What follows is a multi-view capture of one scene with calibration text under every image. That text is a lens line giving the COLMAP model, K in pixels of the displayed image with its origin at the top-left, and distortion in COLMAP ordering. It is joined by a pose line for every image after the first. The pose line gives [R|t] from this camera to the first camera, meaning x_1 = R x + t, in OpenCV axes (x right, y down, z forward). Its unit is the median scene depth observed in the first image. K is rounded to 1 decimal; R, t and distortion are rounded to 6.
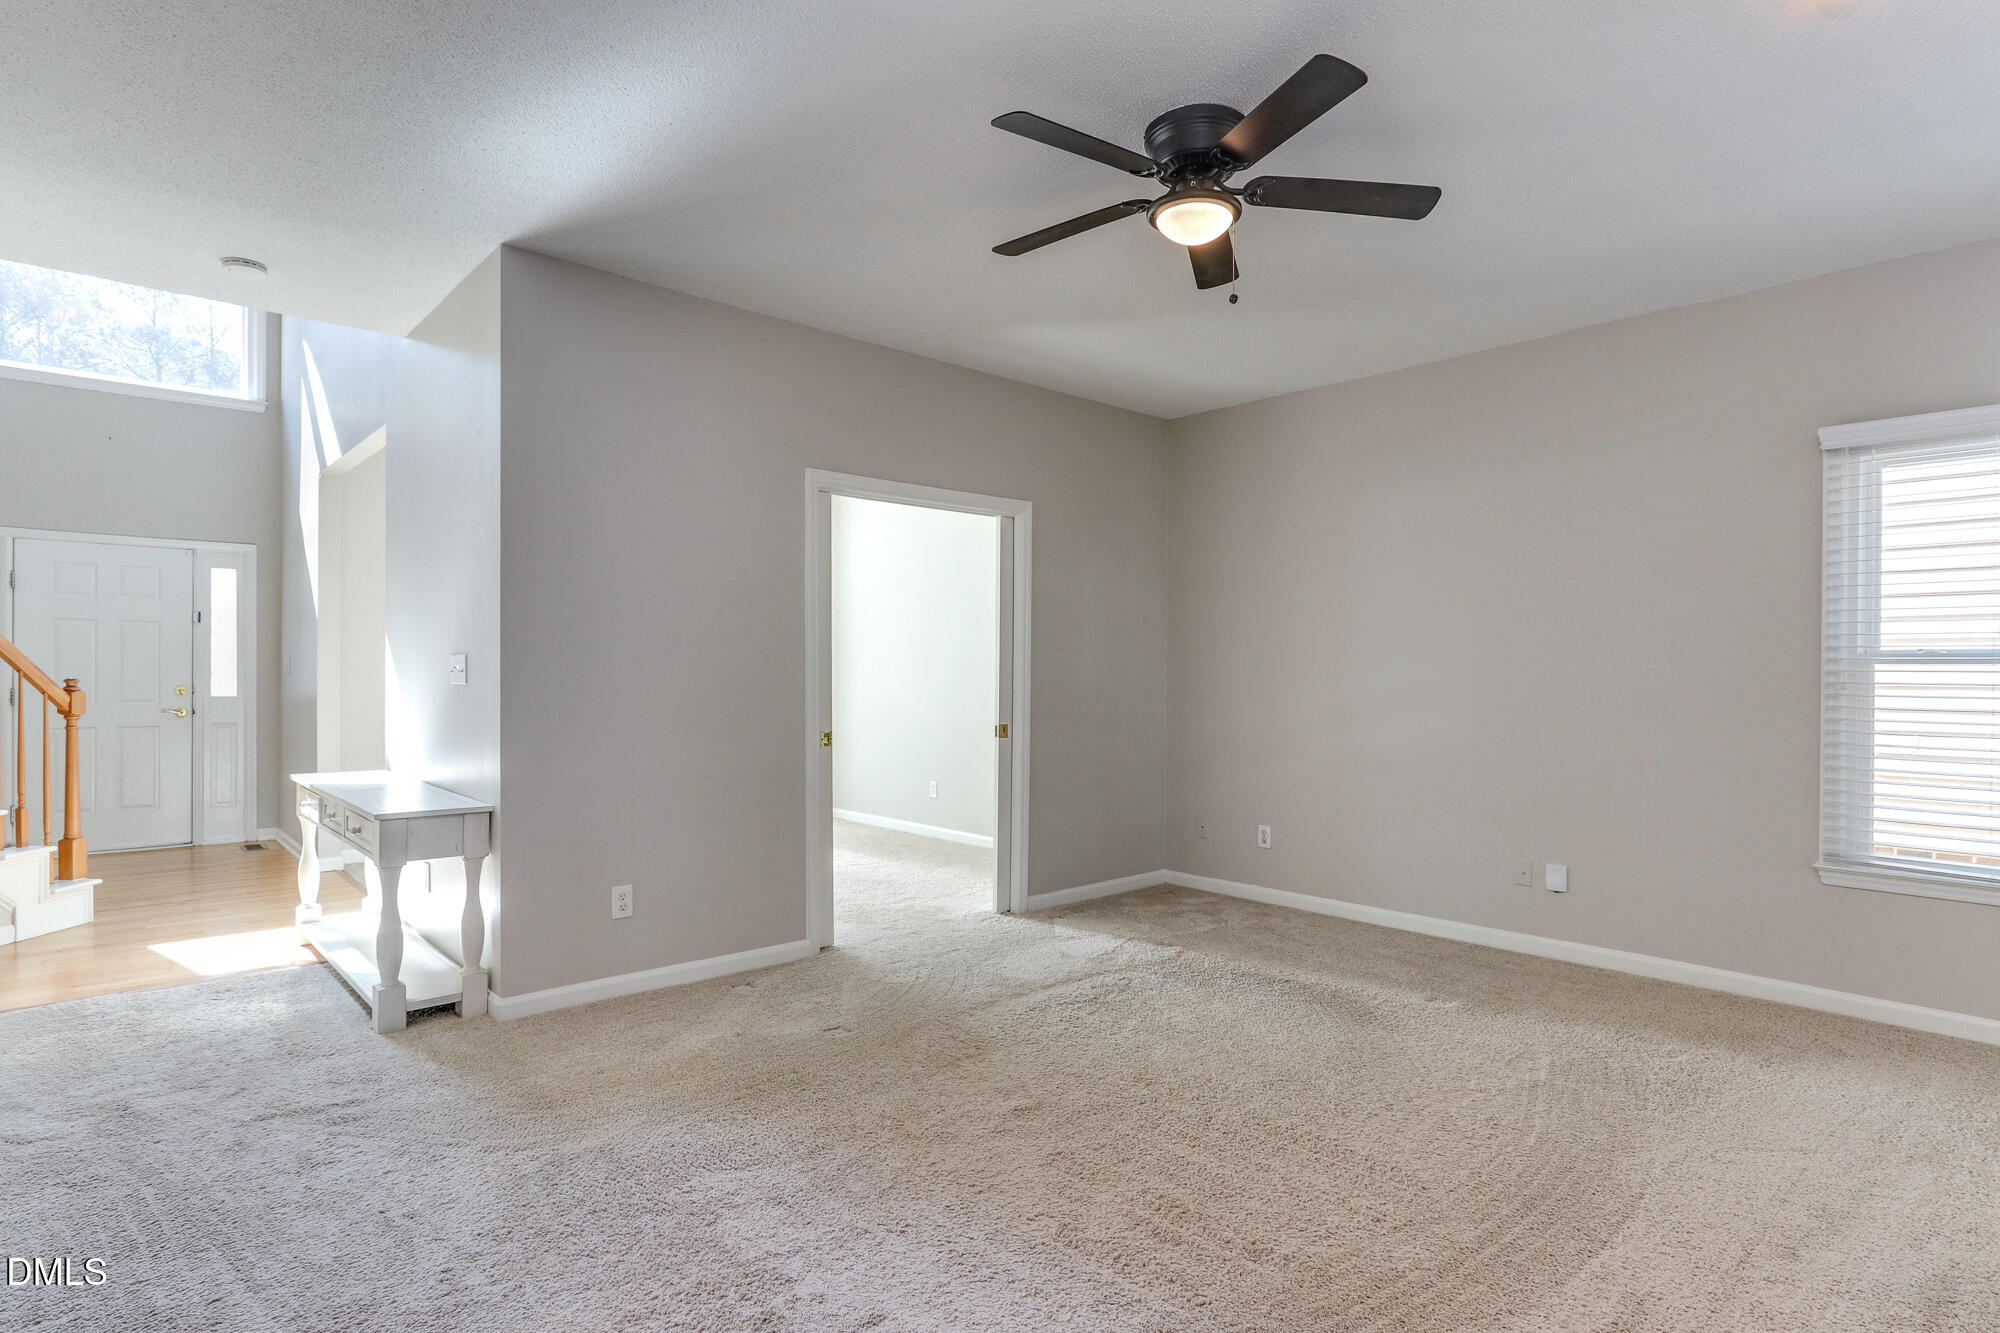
lens RADIAL K [[1049.5, 0, 945.2], [0, 1049.5, 670.8], [0, 0, 1]] dist [-0.002101, 0.001421]
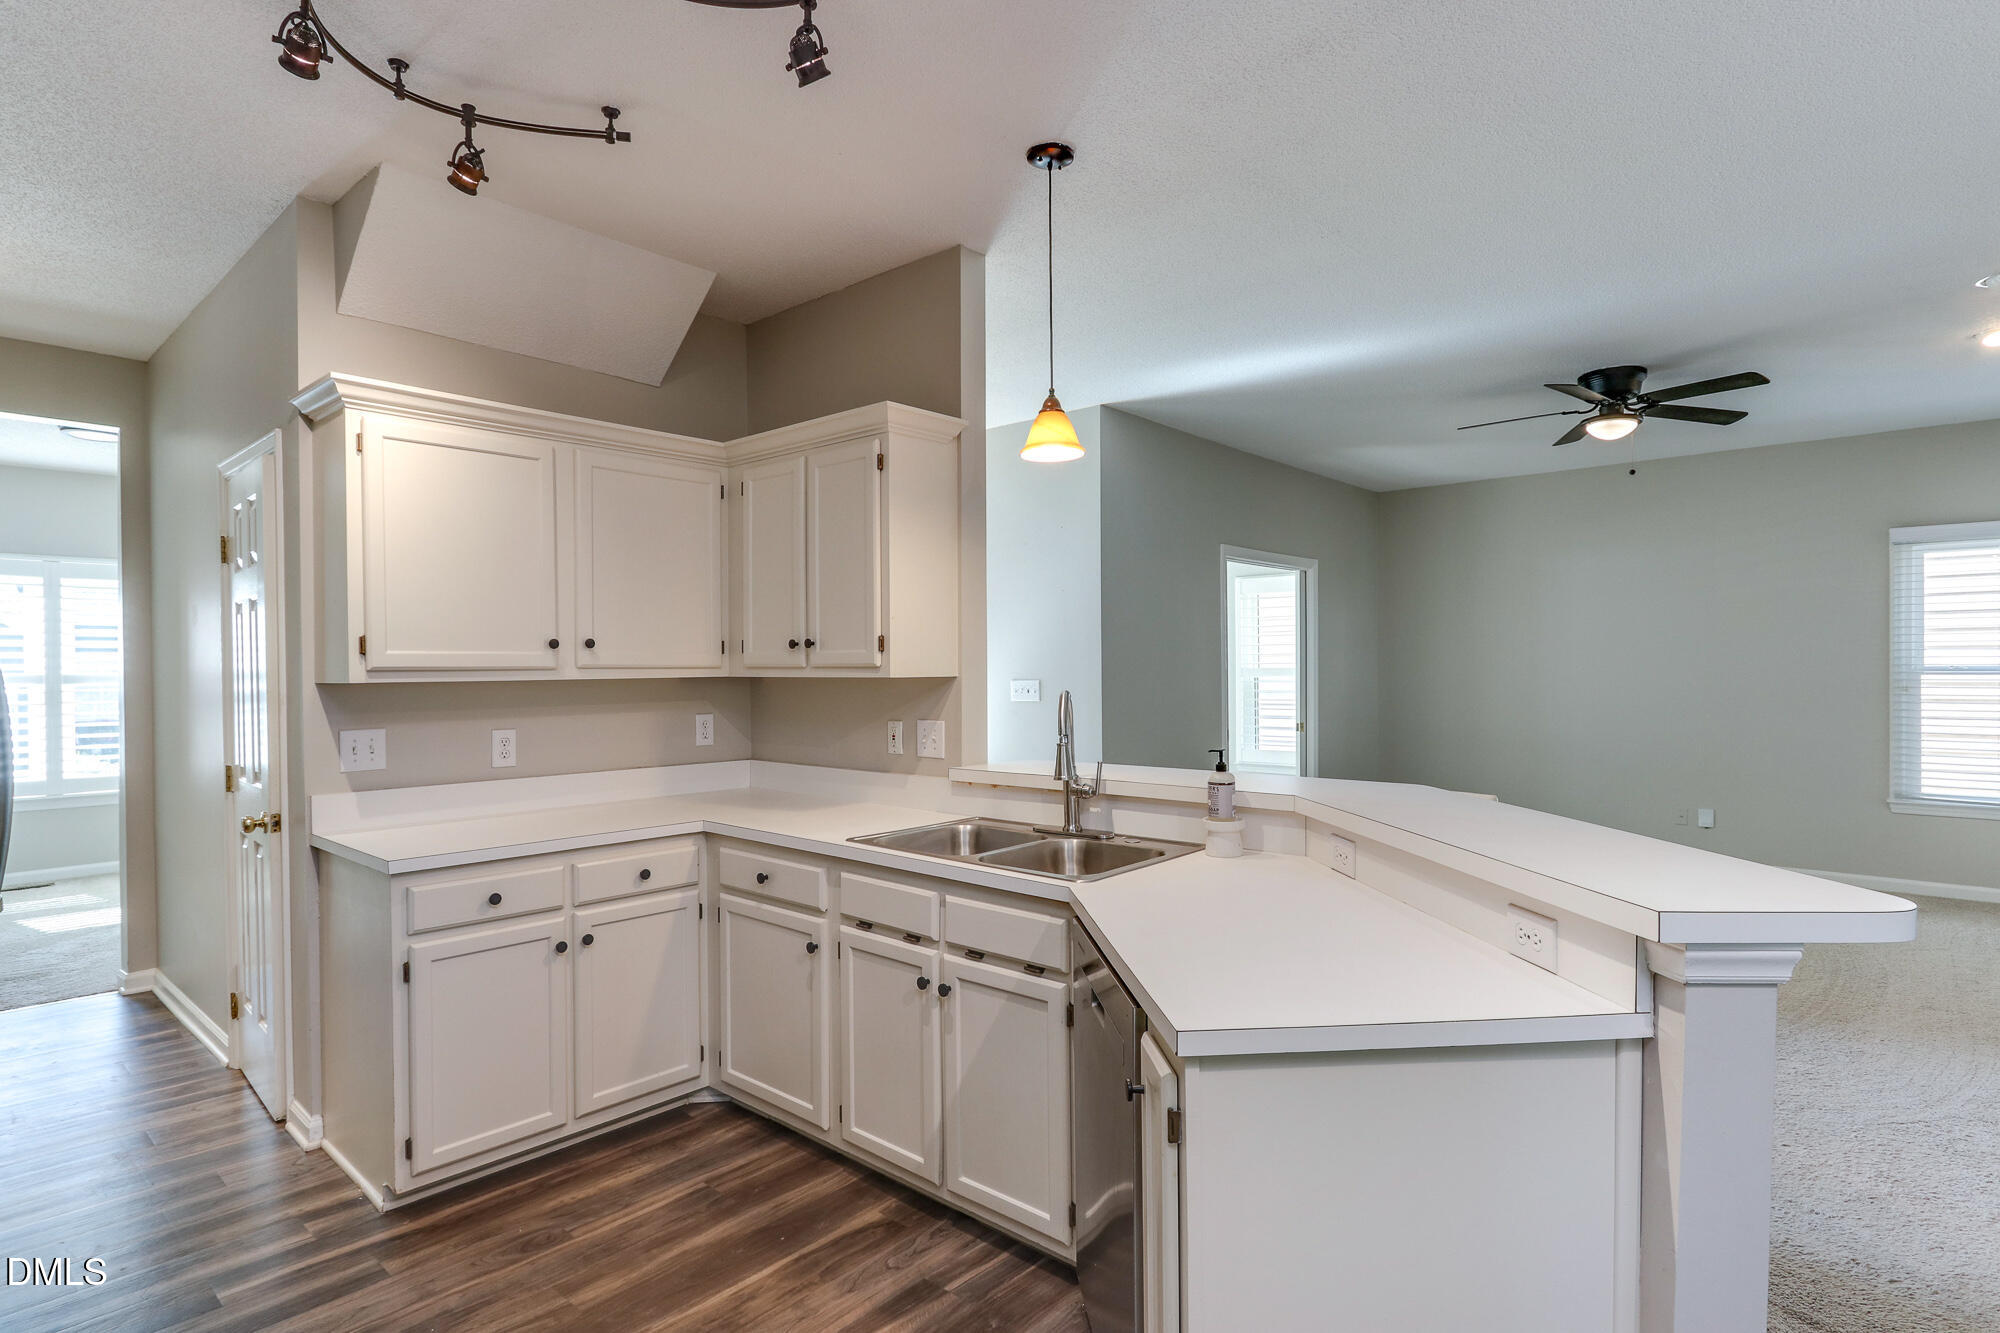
lens RADIAL K [[1049.5, 0, 963.4], [0, 1049.5, 675.5], [0, 0, 1]] dist [-0.002101, 0.001421]
pose [[0.995139, -0.013075, 0.097606, -0.733935], [0.012745, 0.999911, 0.004001, -0.030114], [-0.097649, -0.002737, 0.995217, -0.459152]]
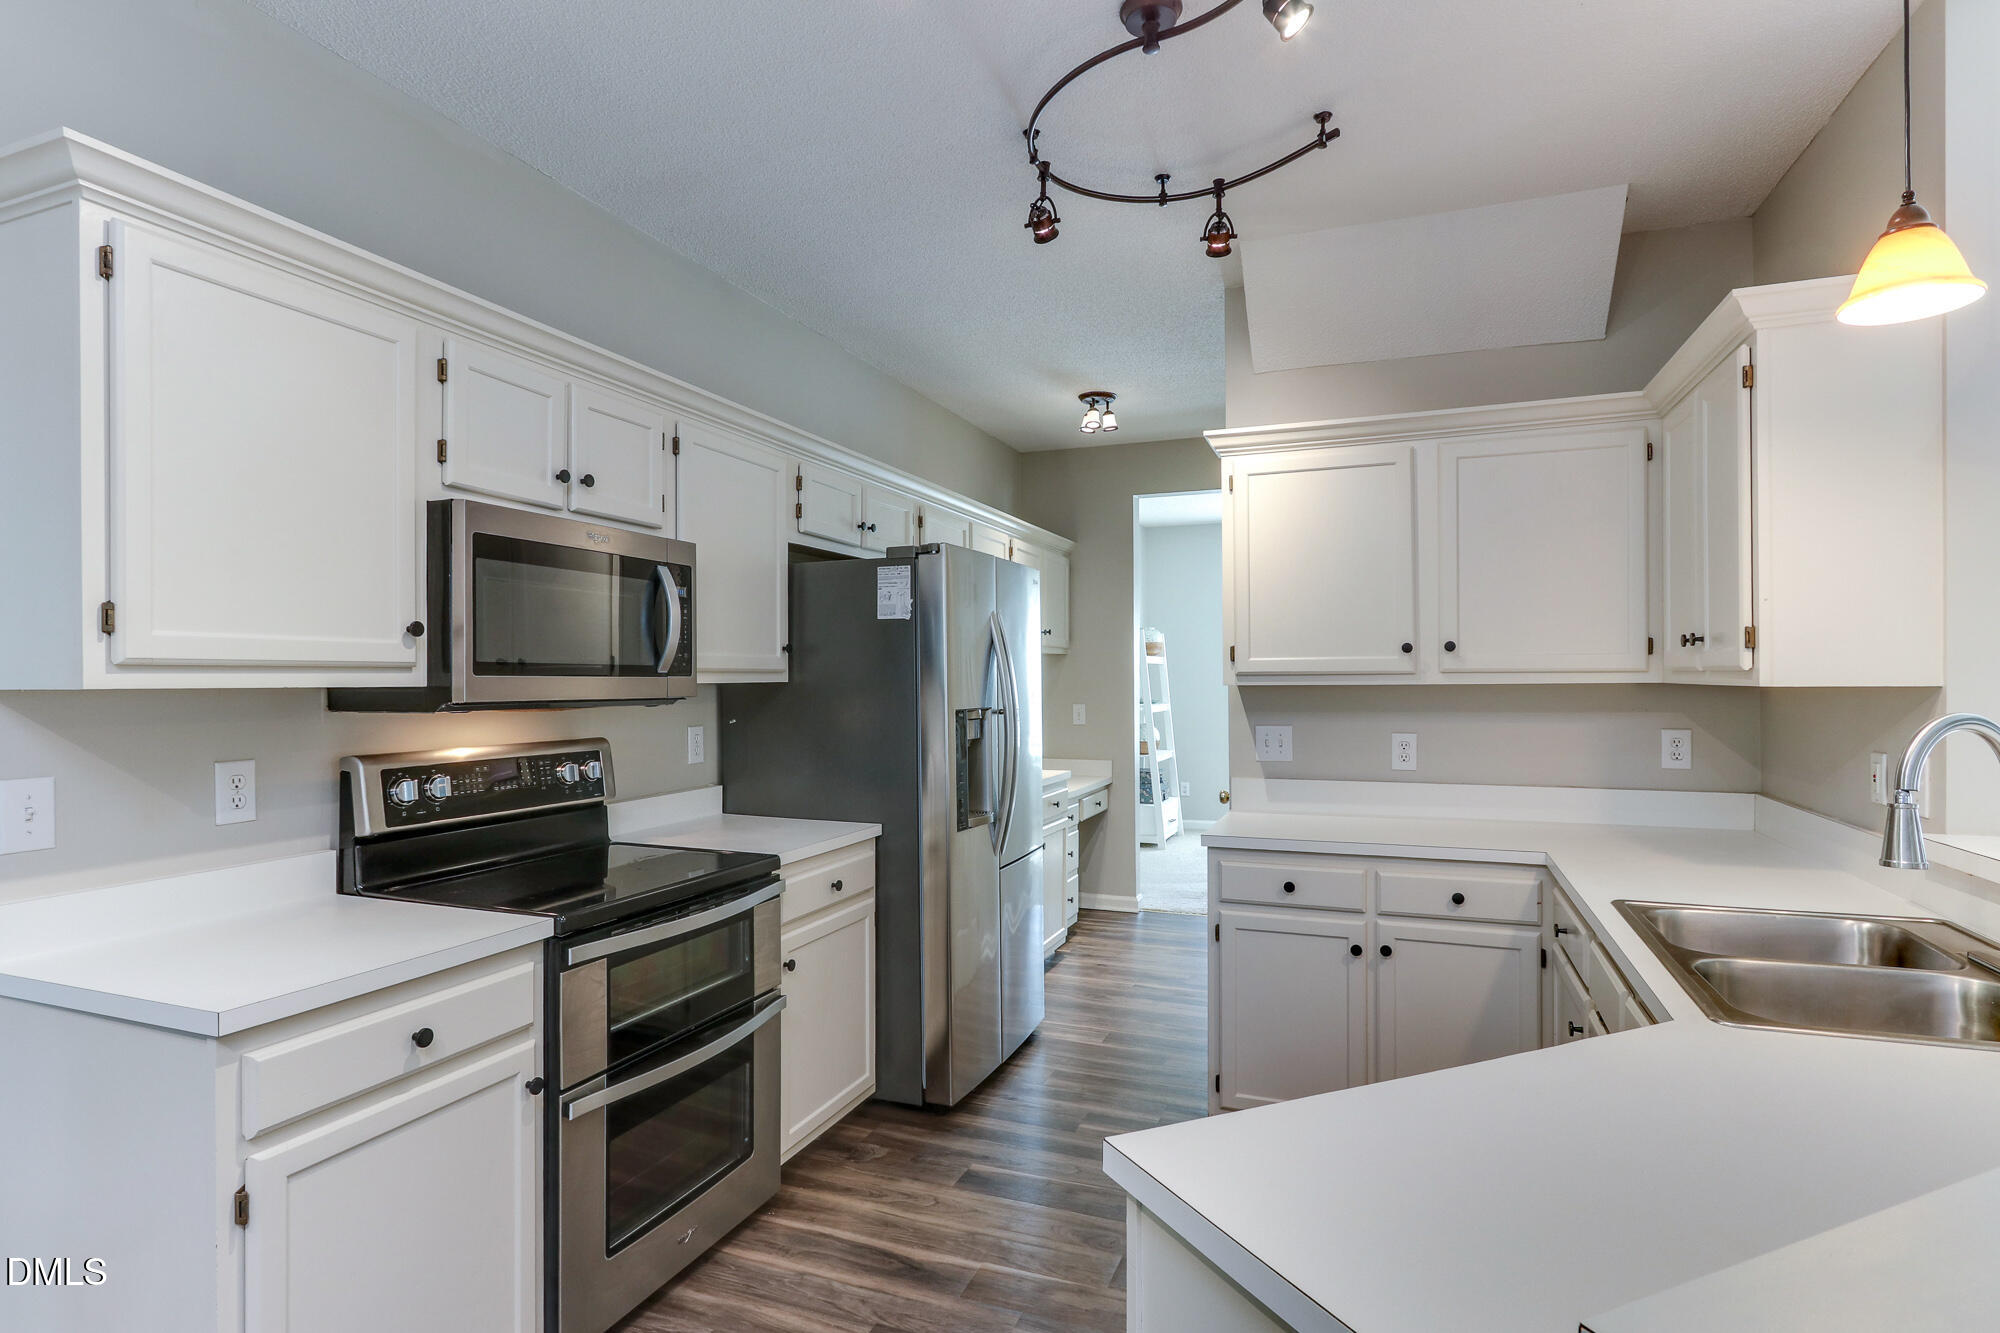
lens RADIAL K [[1049.5, 0, 983.5], [0, 1049.5, 673.3], [0, 0, 1]] dist [-0.002101, 0.001421]
pose [[0.443780, -0.012271, -0.896052, -0.613595], [0.005052, 0.999925, -0.011191, -0.029642], [0.896121, 0.000440, 0.443809, -0.389828]]
